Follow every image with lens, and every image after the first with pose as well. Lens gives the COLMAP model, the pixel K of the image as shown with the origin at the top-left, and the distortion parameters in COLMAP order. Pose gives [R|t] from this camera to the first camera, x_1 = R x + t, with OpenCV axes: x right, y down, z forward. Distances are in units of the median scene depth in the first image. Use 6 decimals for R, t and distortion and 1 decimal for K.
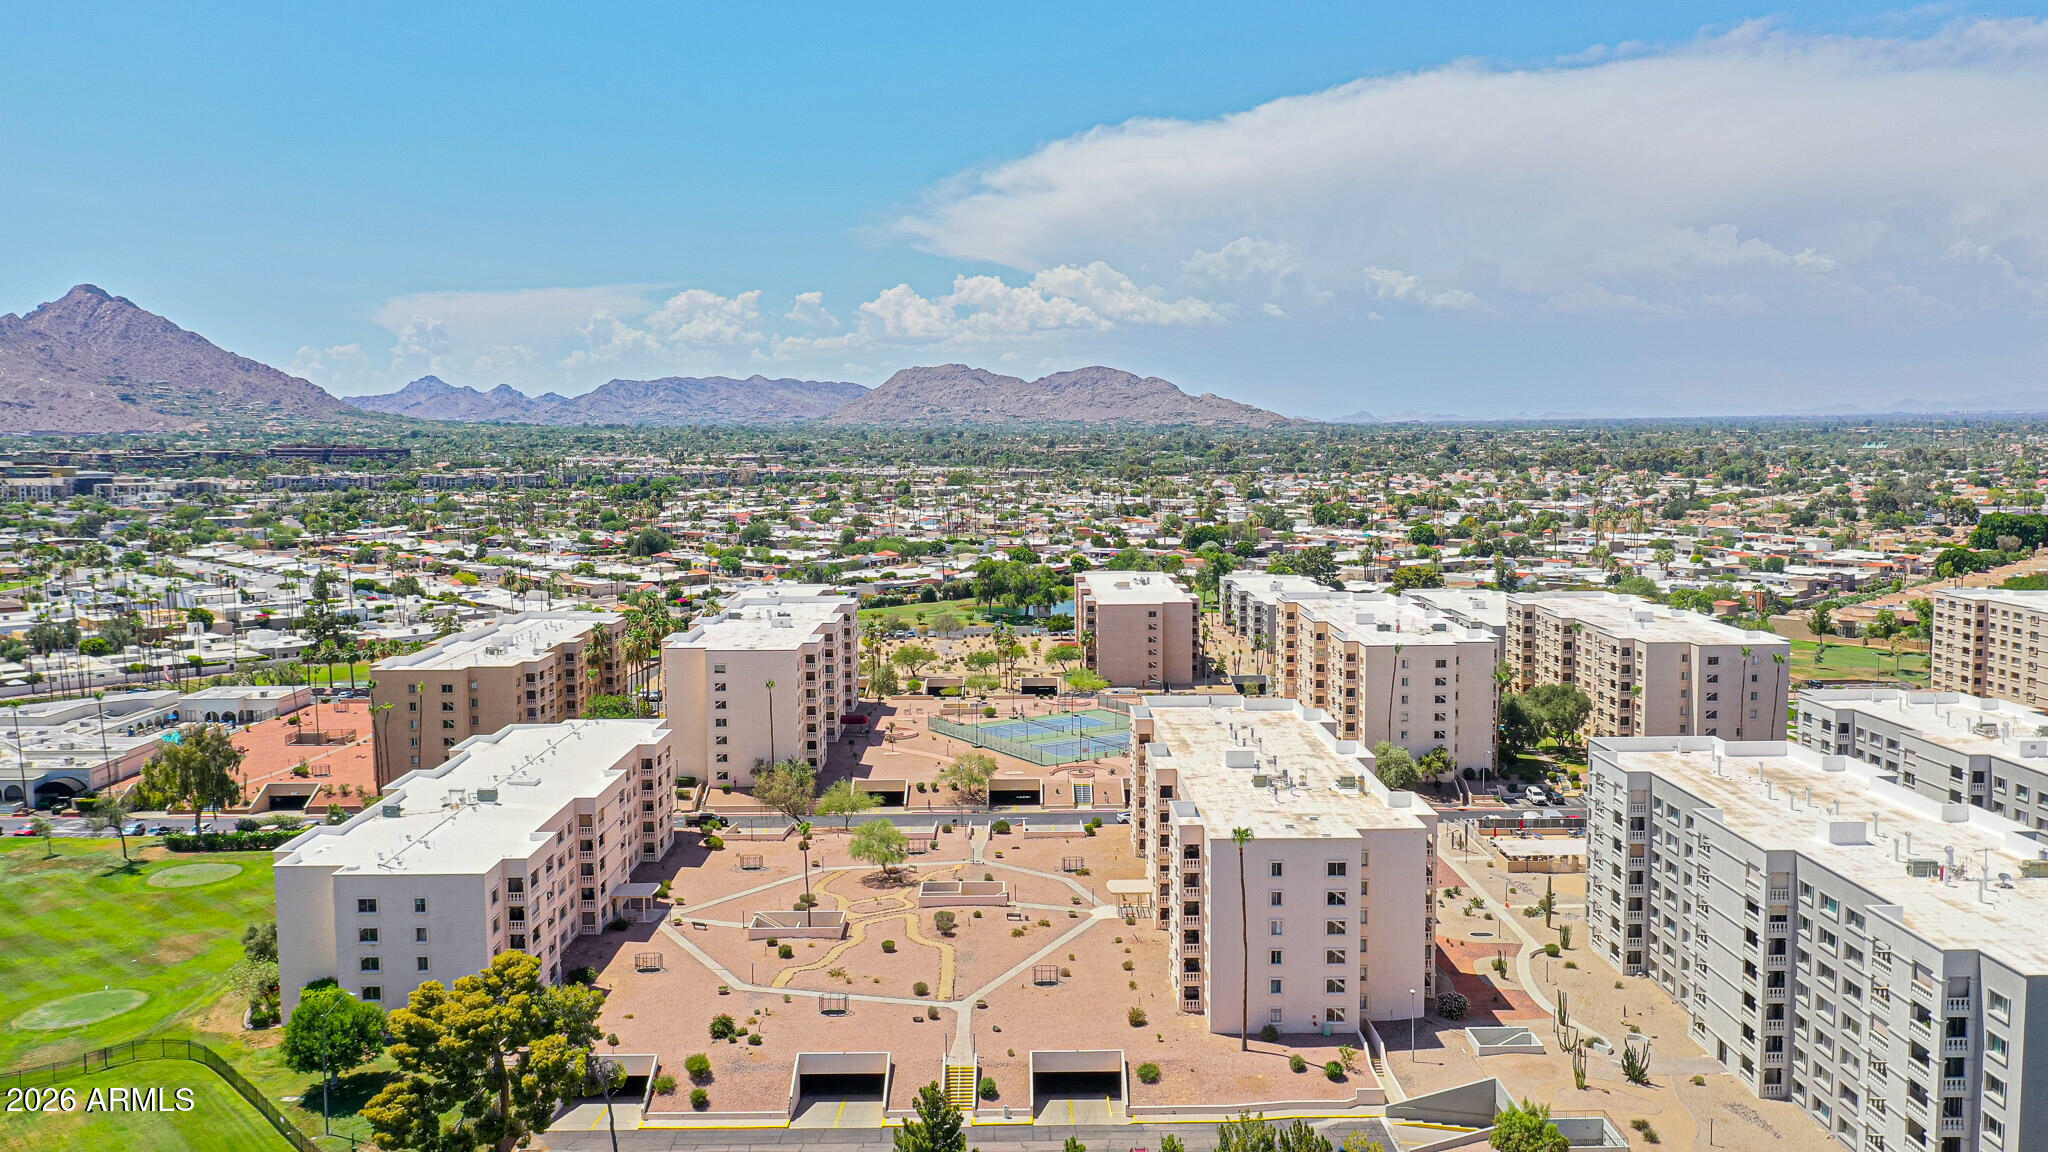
lens RADIAL K [[1631.1, 0, 1024.0], [0, 1631.1, 576.0], [0, 0, 1]] dist [0.008605, -0.011800]
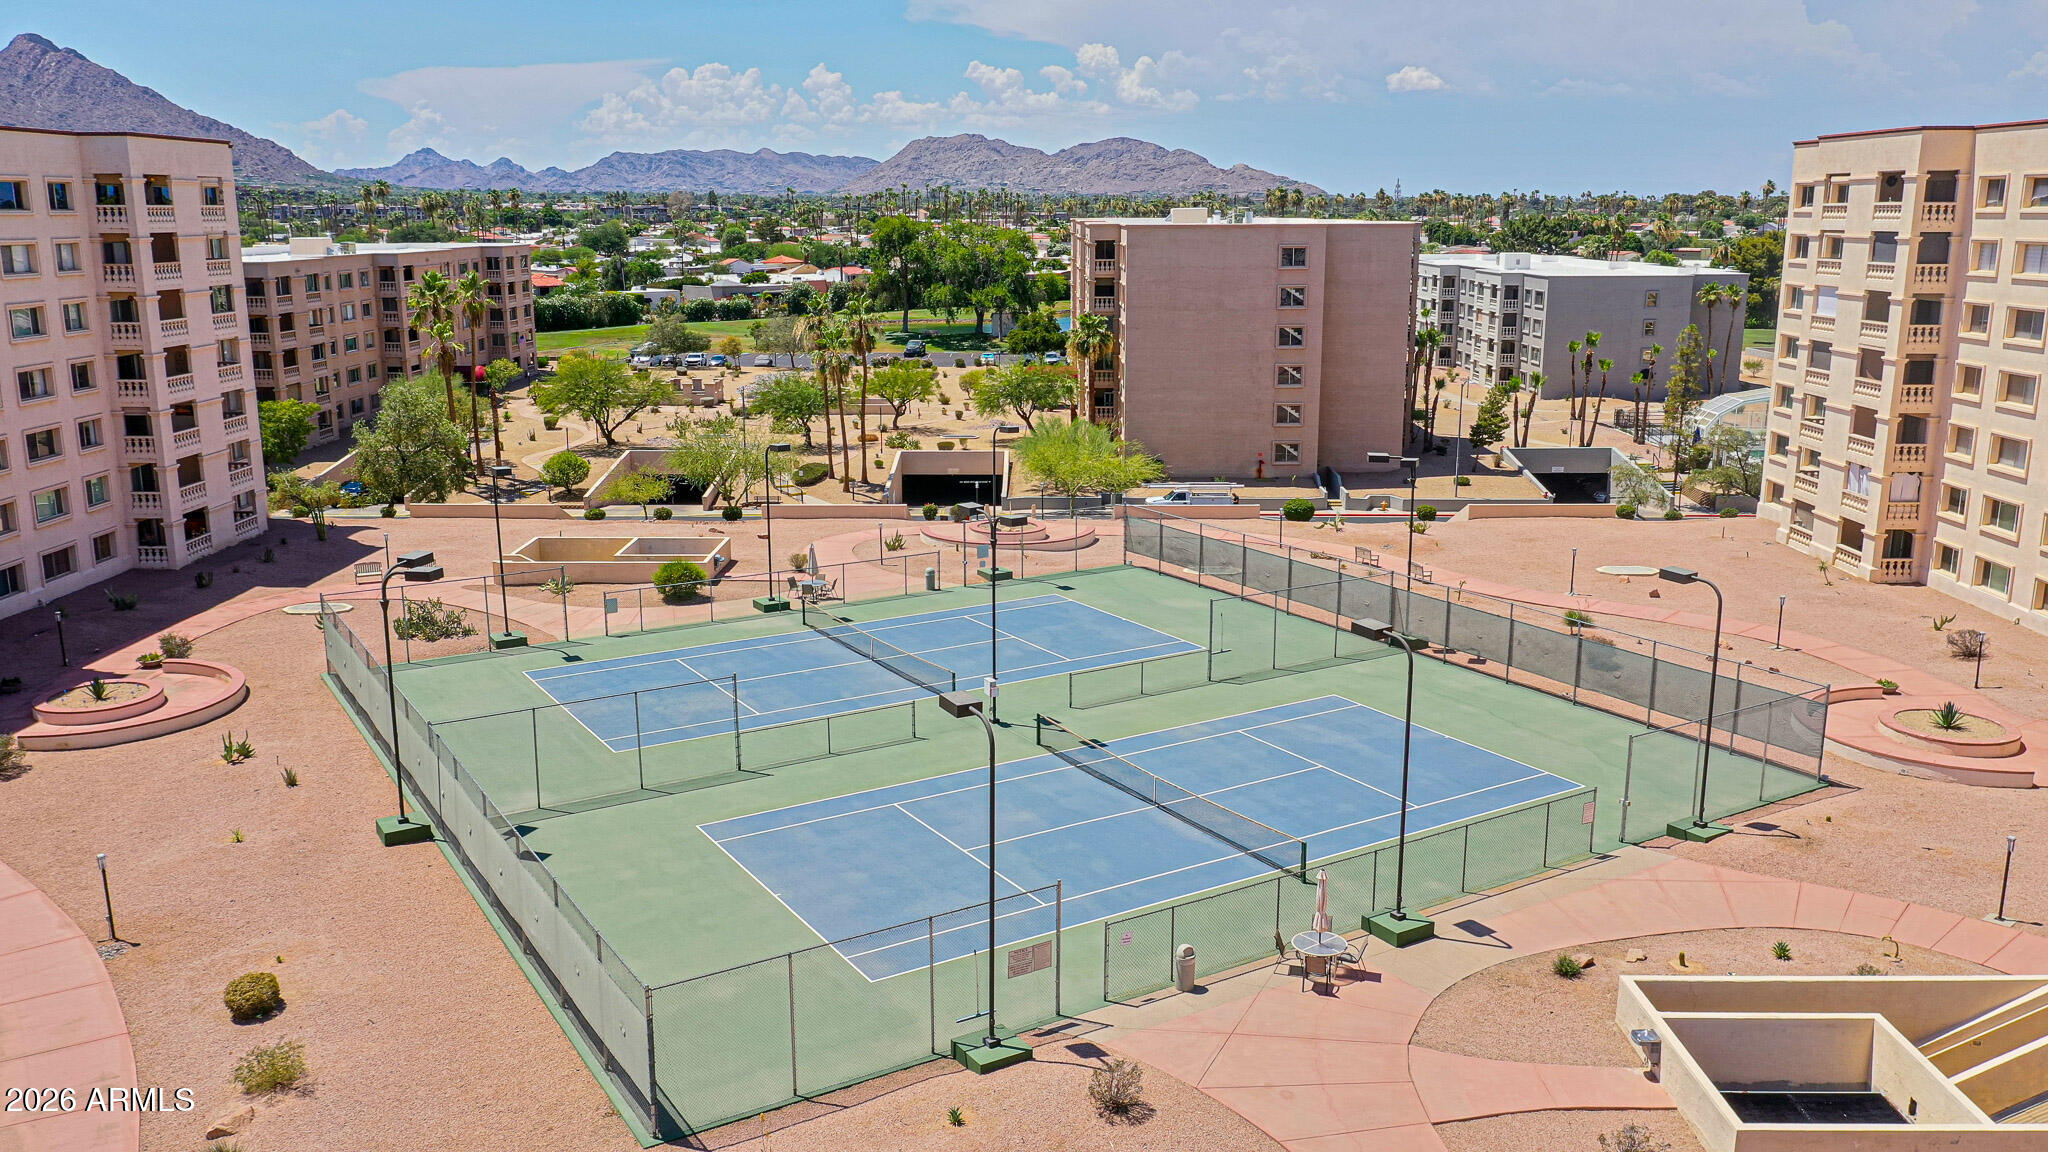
lens RADIAL K [[1631.1, 0, 1024.0], [0, 1631.1, 576.0], [0, 0, 1]] dist [0.008605, -0.011800]
pose [[0.999896, 0.008537, -0.011654, 0.029098], [-0.006973, 0.991720, 0.128229, 0.044719], [0.012653, -0.128135, 0.991676, 0.662990]]
